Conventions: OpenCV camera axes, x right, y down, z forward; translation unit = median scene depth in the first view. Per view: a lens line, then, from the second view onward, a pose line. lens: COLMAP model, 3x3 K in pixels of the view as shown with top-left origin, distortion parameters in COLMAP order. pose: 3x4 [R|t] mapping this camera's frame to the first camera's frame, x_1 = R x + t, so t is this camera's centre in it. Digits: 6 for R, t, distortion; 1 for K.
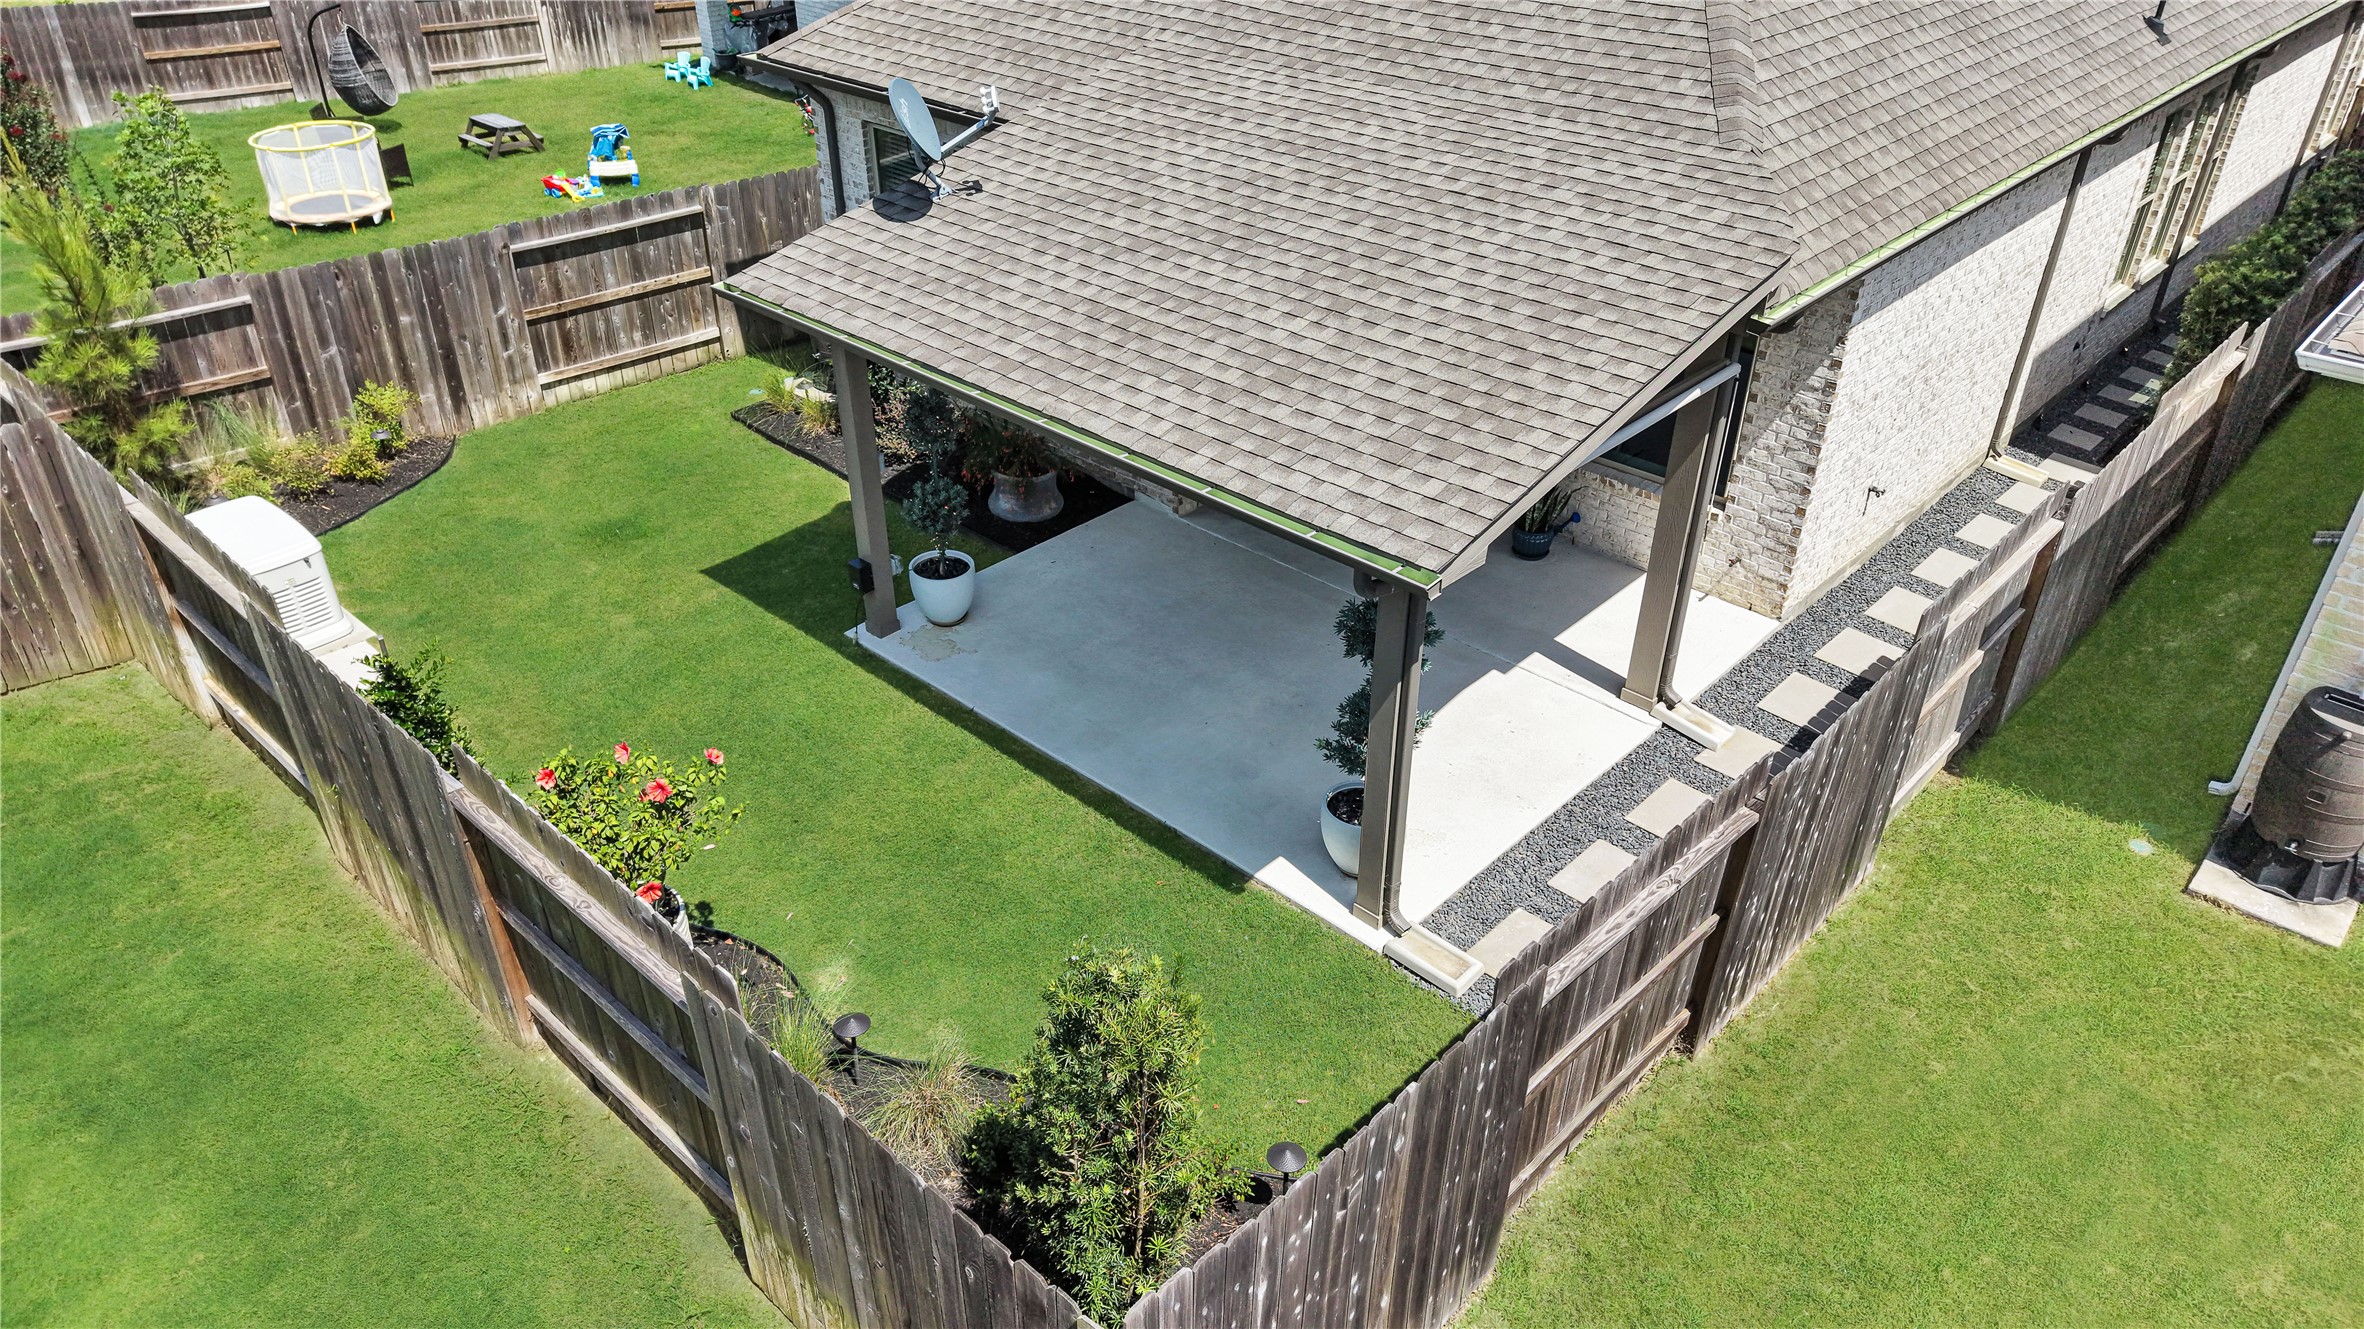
lens RADIAL K [[1569.9, 0, 1163.2], [0, 1569.9, 660.1], [0, 0, 1]] dist [0.057519, -0.011809]
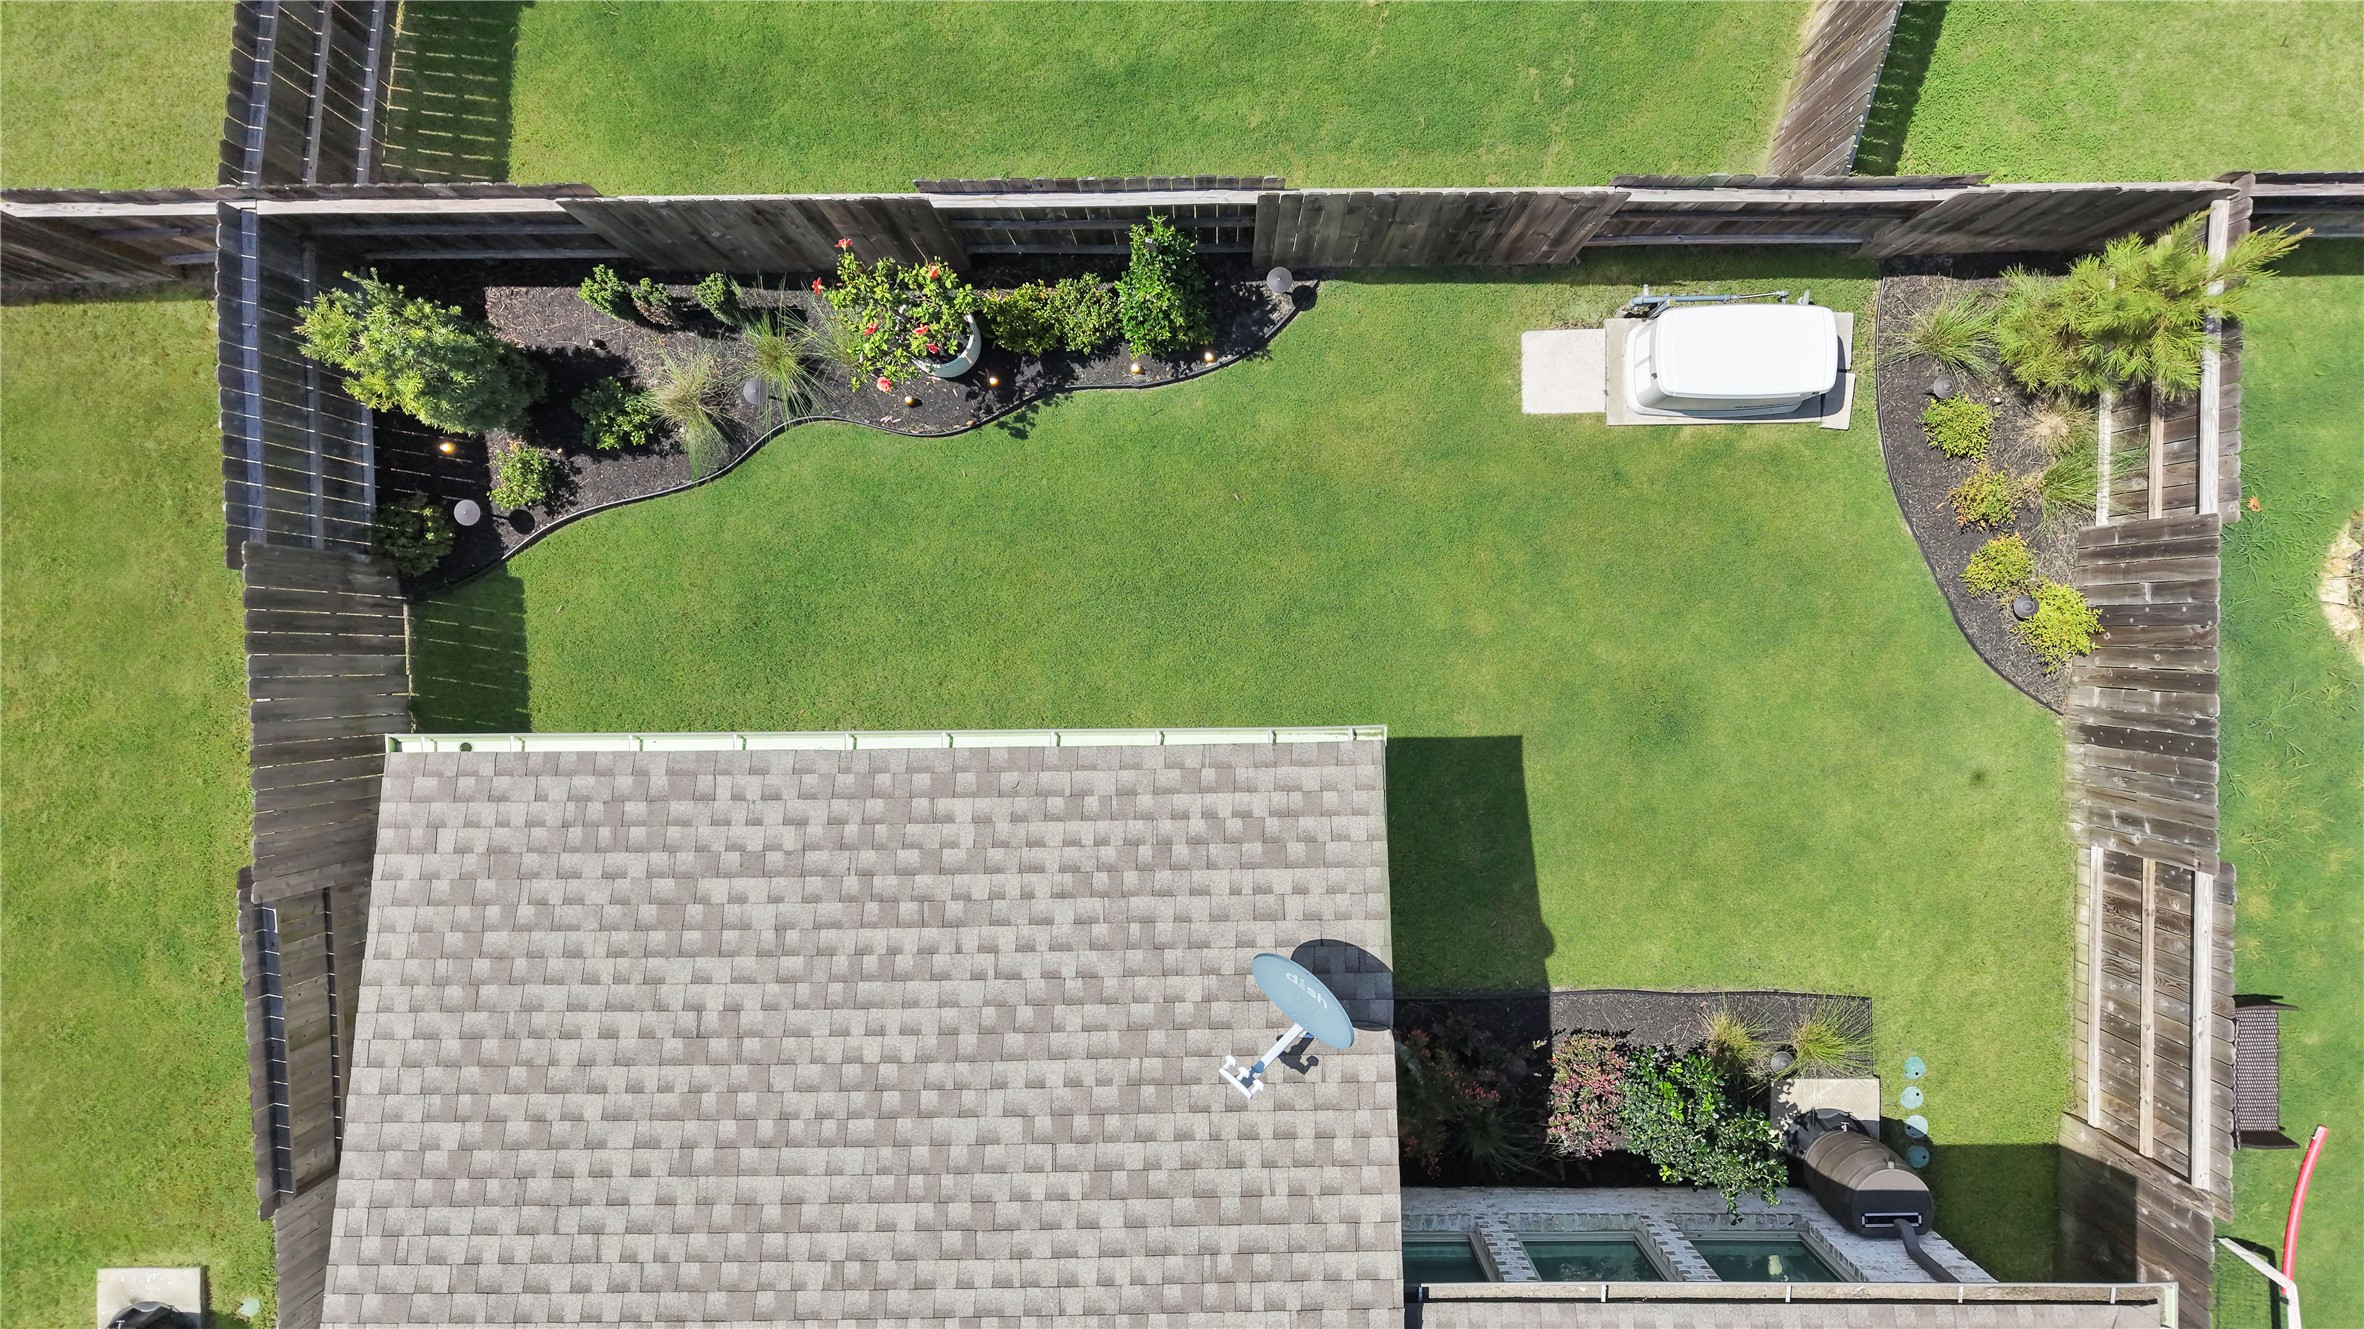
lens RADIAL K [[1569.9, 0, 1177.8], [0, 1569.9, 676.4], [0, 0, 1]] dist [0.057519, -0.011809]
pose [[-0.715813, 0.697832, 0.025333, -0.244191], [-0.361114, -0.400982, 0.841908, -0.914178], [0.597669, 0.593501, 0.539026, 0.448214]]
